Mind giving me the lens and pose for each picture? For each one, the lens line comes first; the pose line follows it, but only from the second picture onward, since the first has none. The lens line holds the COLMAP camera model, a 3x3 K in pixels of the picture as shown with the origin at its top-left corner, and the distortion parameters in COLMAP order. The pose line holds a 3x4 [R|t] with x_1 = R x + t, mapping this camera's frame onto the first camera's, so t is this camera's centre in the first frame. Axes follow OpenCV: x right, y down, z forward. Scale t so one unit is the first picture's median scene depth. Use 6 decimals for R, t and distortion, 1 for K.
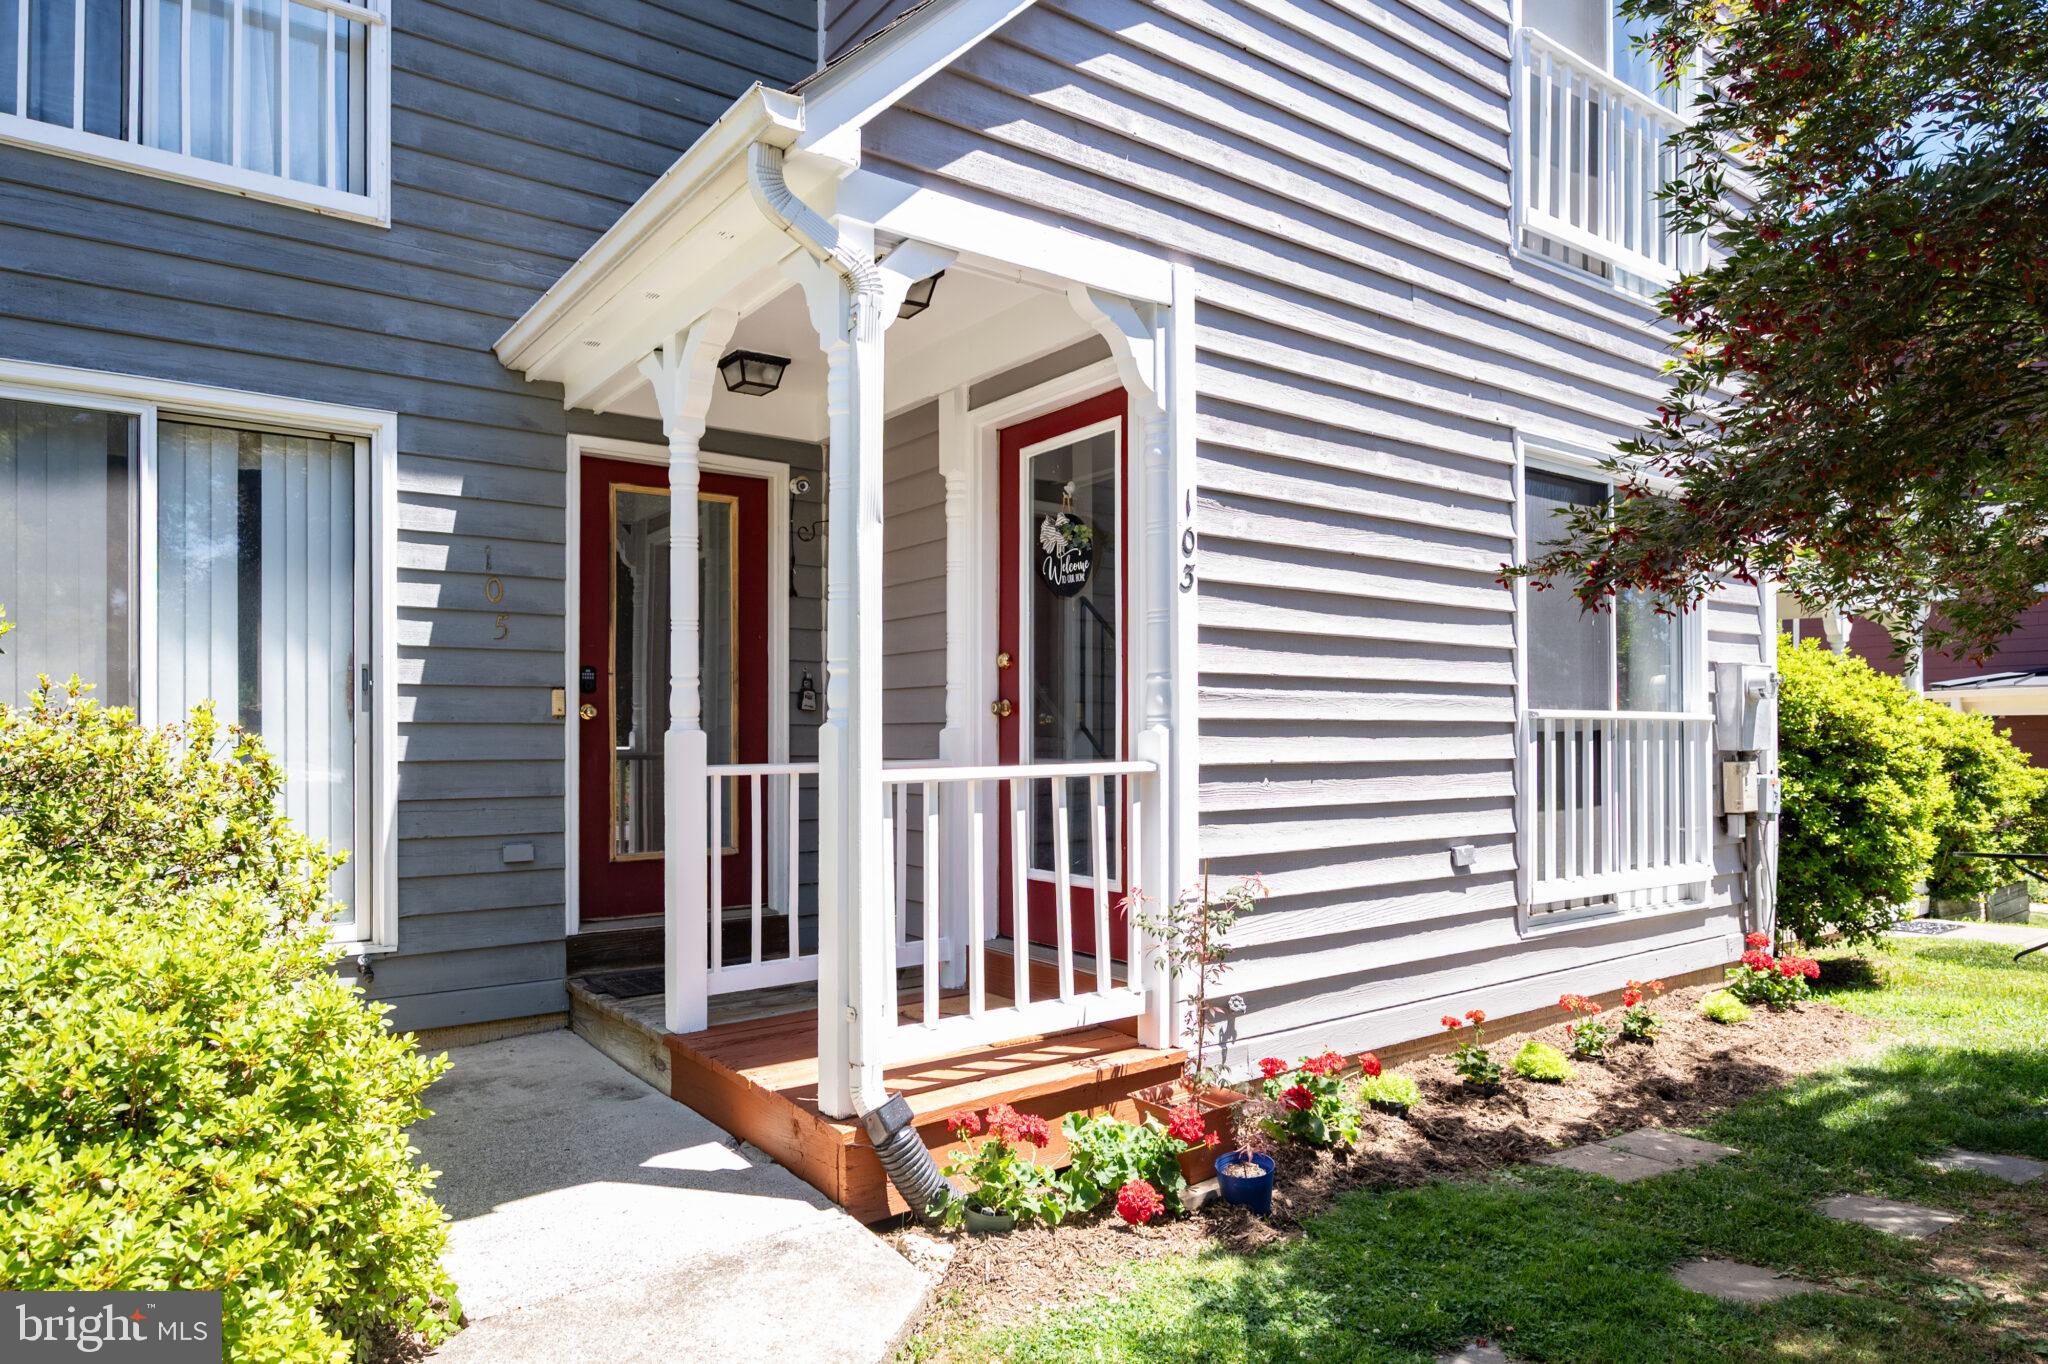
lens RADIAL K [[1229.9, 0, 1026.4], [0, 1229.9, 700.9], [0, 0, 1]] dist [-0.002977, -0.001669]
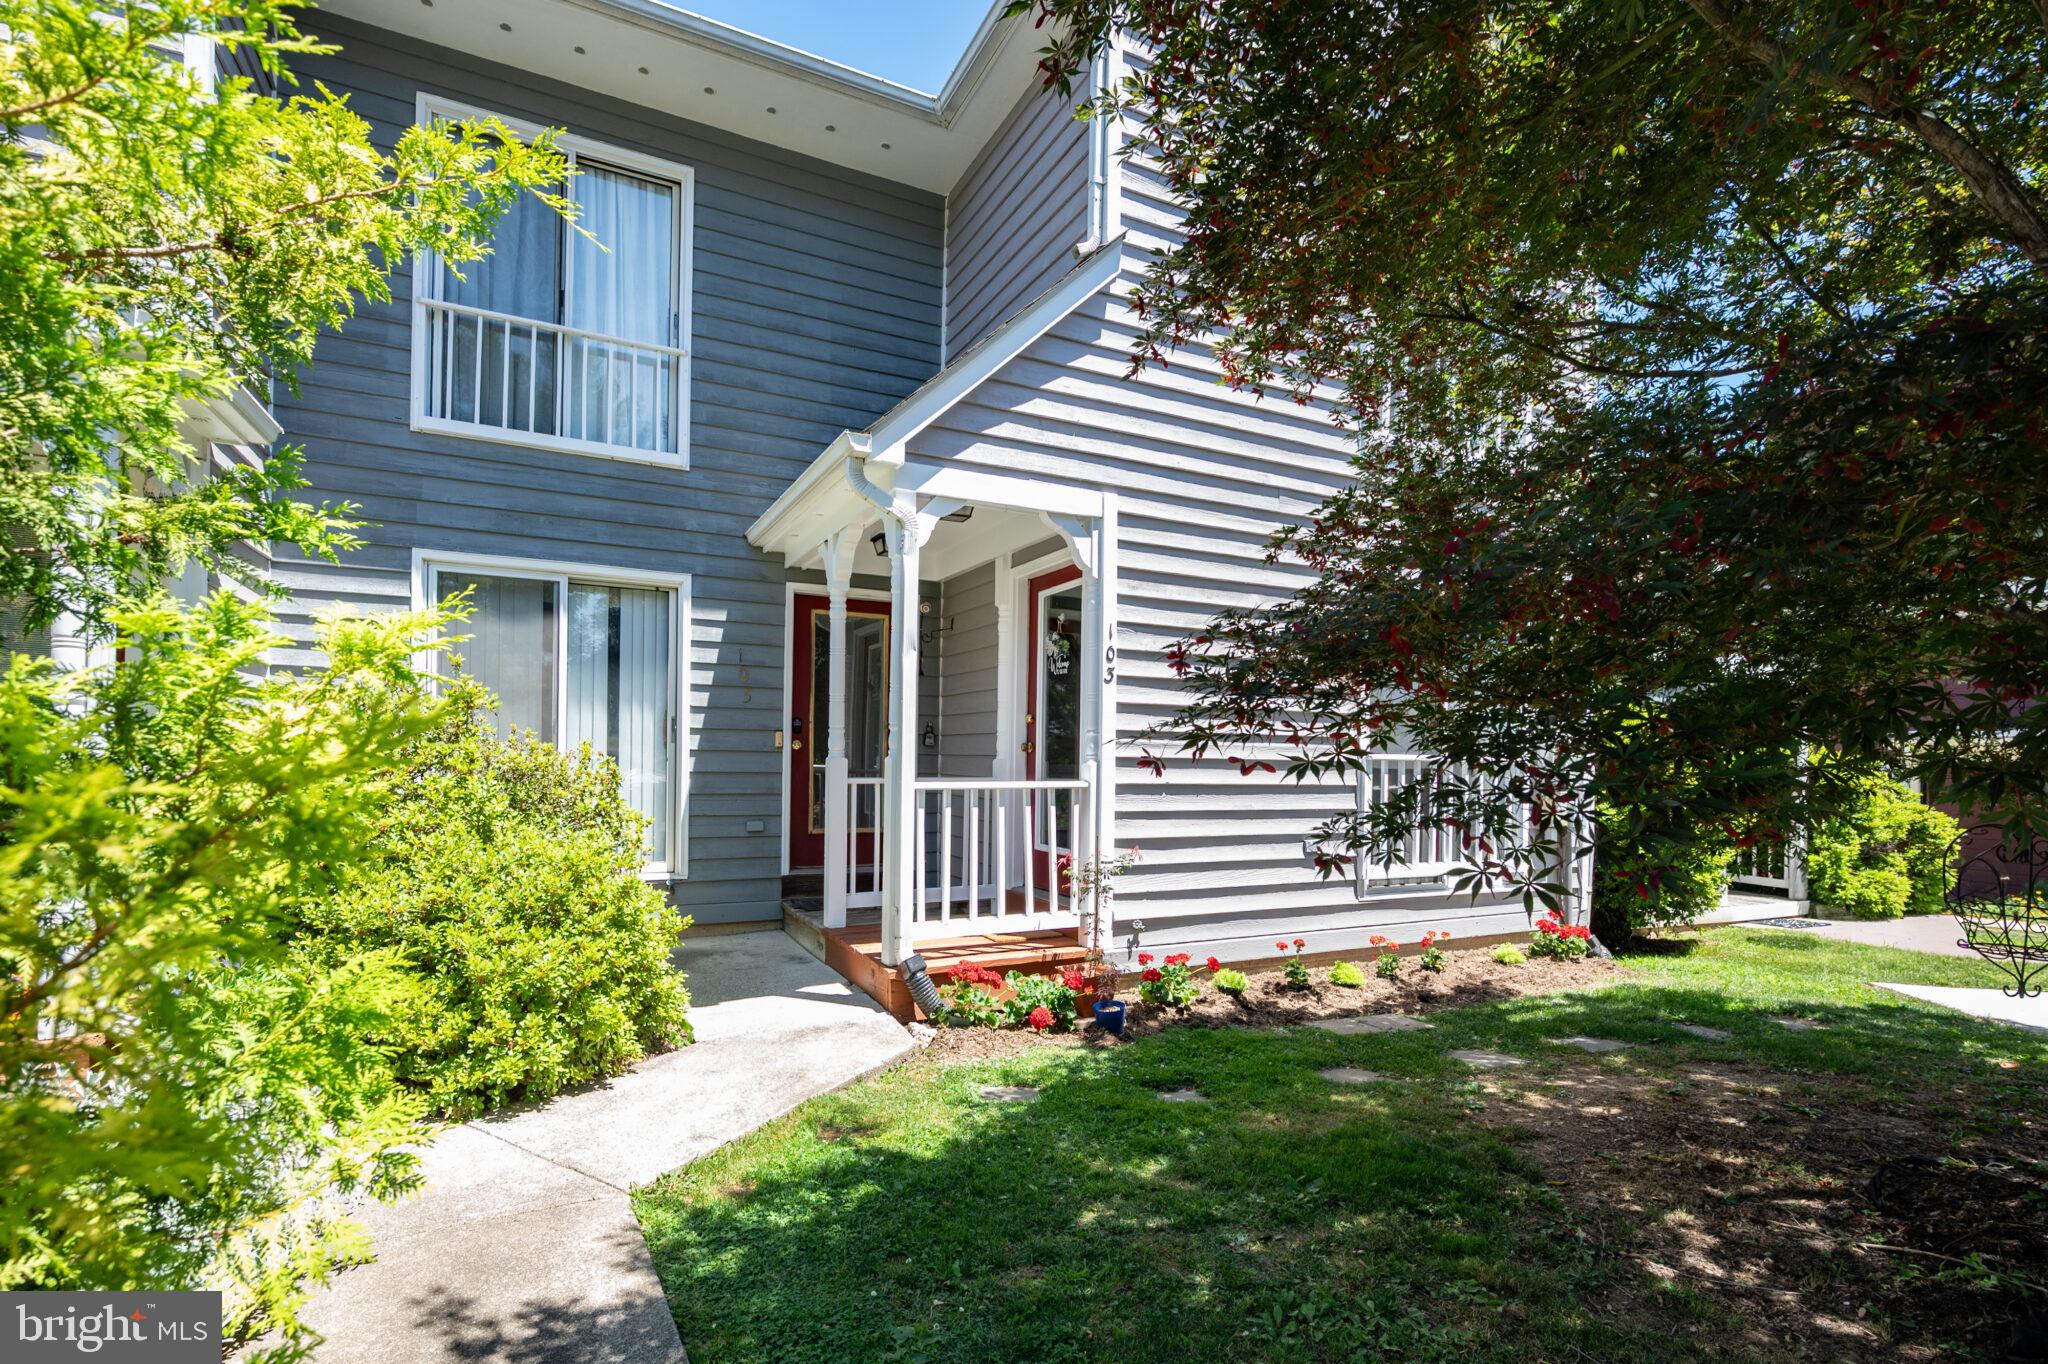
lens RADIAL K [[948.1, 0, 1027.2], [0, 948.1, 735.0], [0, 0, 1]] dist [-0.000668, 0.000052]
pose [[0.986084, 0.015486, -0.165524, 0.232868], [-0.015021, 0.999879, 0.004057, -0.019522], [0.165567, -0.001515, 0.986197, -0.320069]]
